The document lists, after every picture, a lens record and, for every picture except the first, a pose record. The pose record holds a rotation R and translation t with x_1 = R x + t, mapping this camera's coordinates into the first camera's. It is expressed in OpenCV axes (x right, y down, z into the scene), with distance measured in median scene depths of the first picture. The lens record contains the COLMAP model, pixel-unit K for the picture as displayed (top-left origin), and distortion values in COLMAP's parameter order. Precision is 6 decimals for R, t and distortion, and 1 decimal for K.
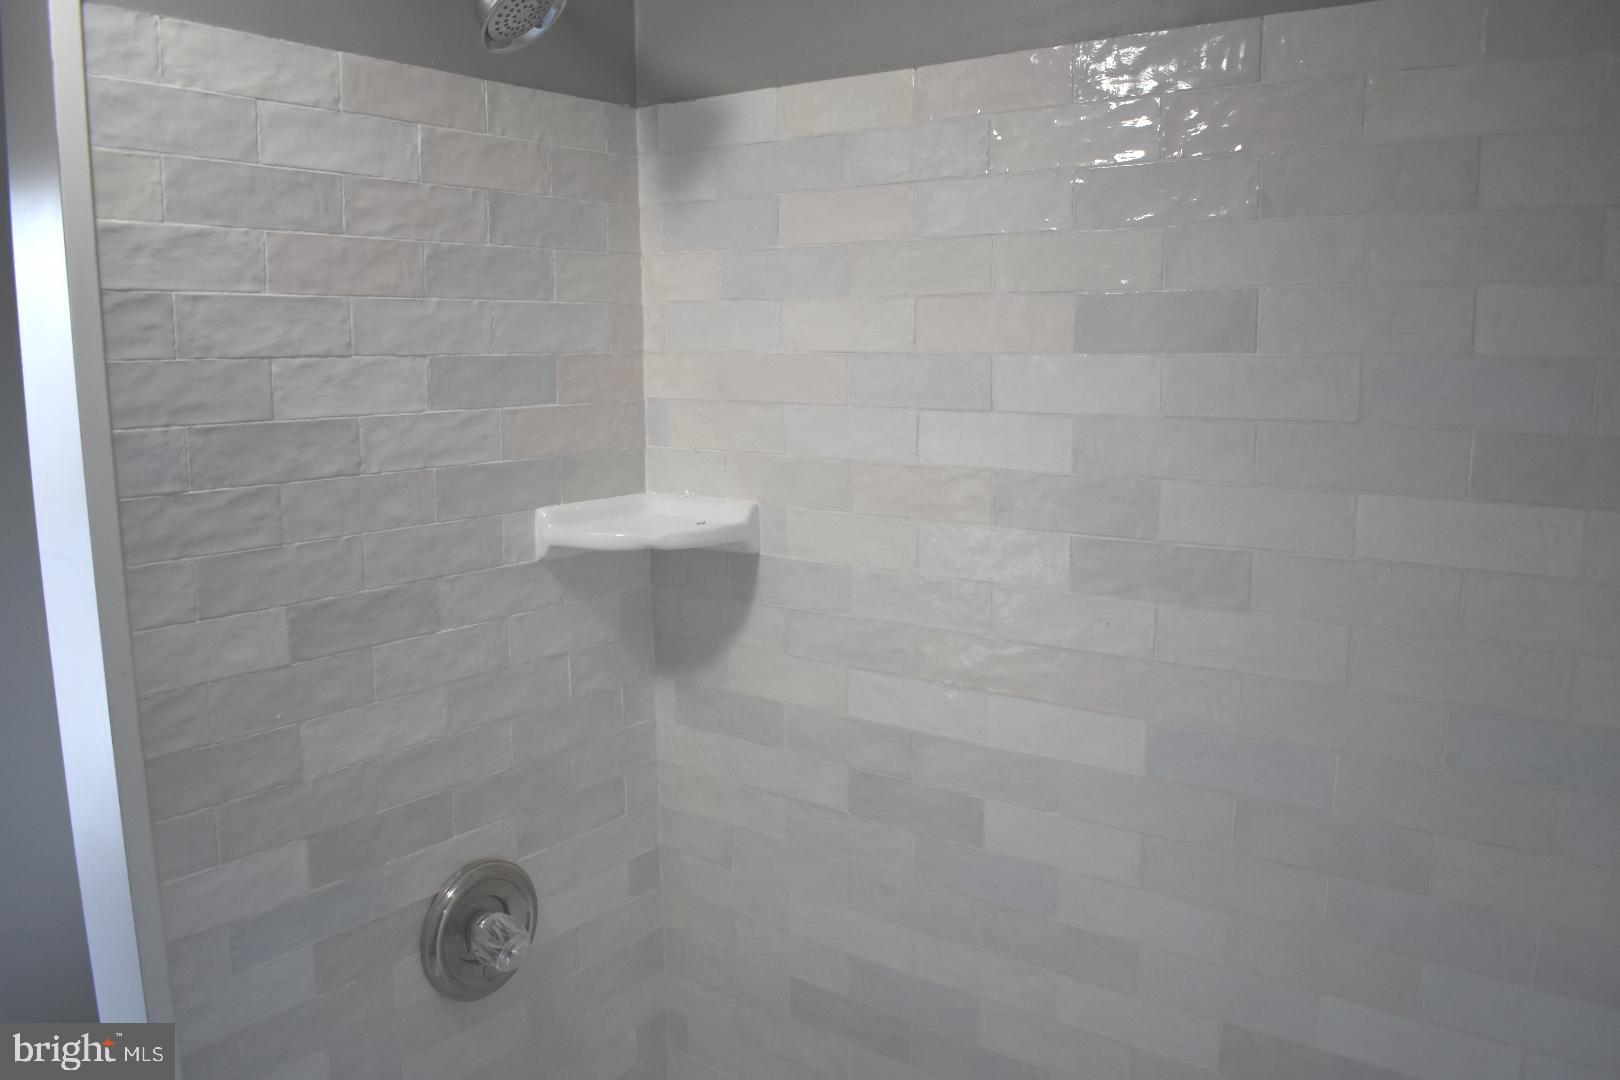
lens RADIAL K [[1257.2, 0, 810.0], [0, 1257.2, 540.0], [0, 0, 1]] dist [-0.086296, -0.006701]
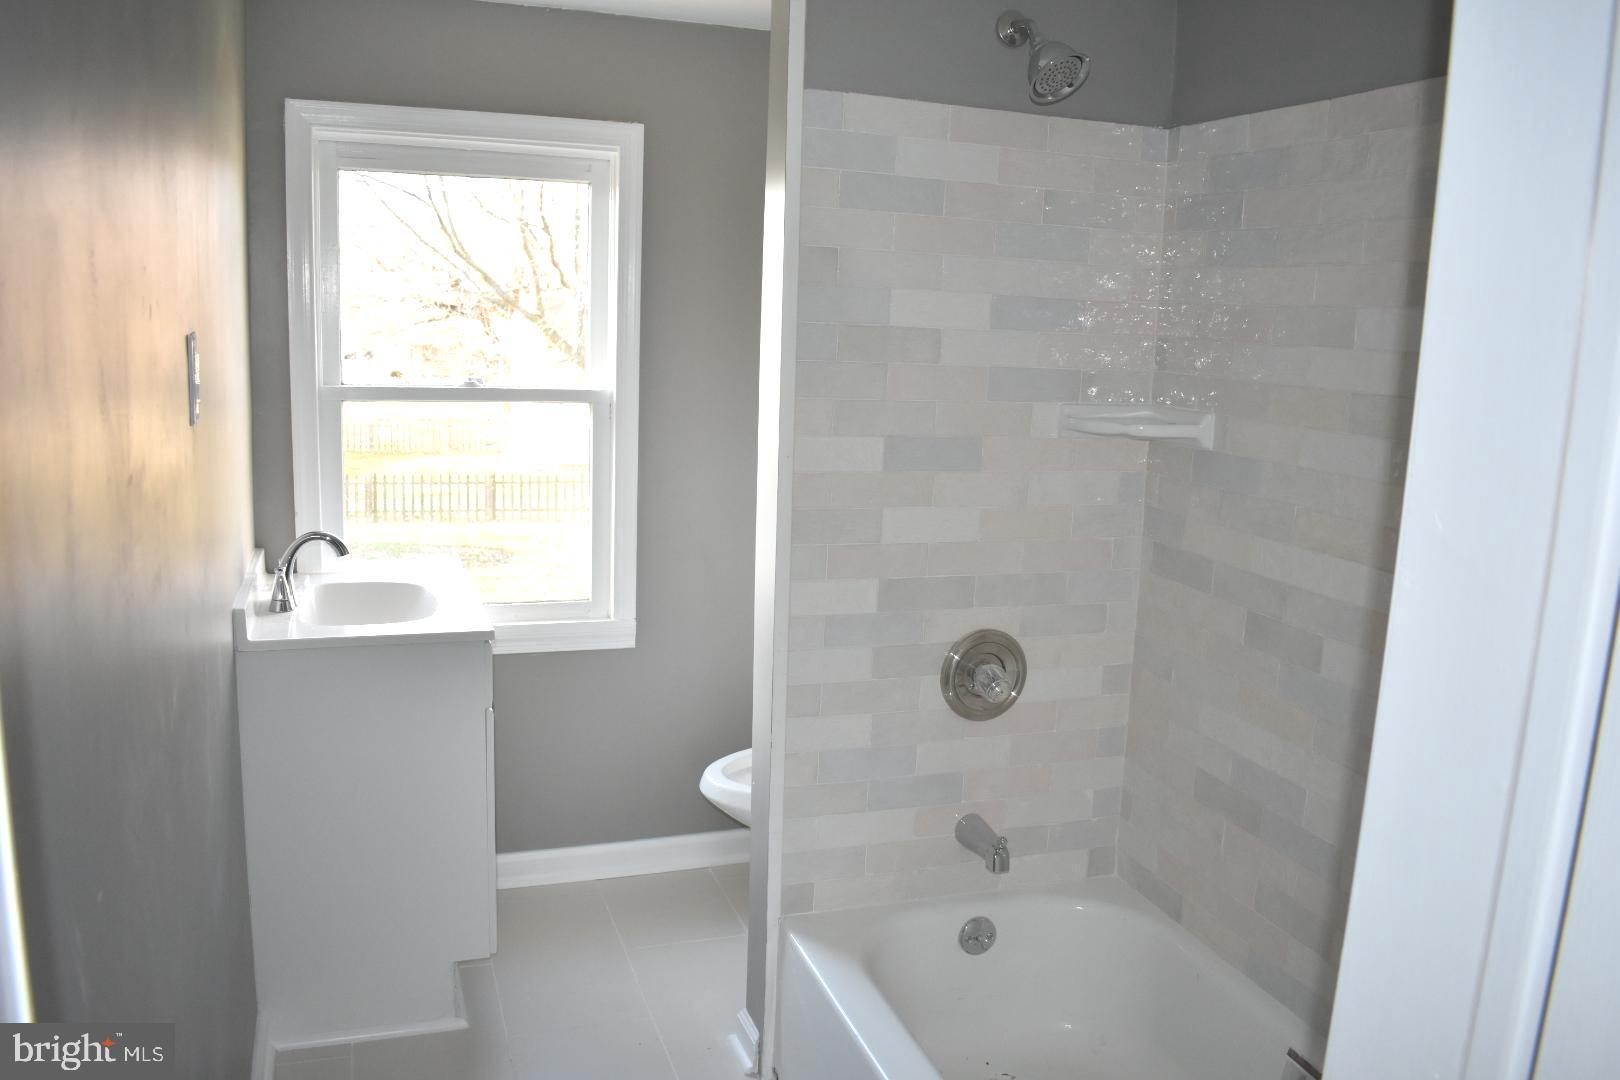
lens RADIAL K [[1257.2, 0, 810.0], [0, 1257.2, 540.0], [0, 0, 1]] dist [-0.086296, -0.006701]
pose [[0.828484, 0.134715, -0.543568, 0.376350], [-0.123891, 0.990675, 0.056695, 0.091542], [0.546137, 0.020372, 0.837448, -0.413009]]
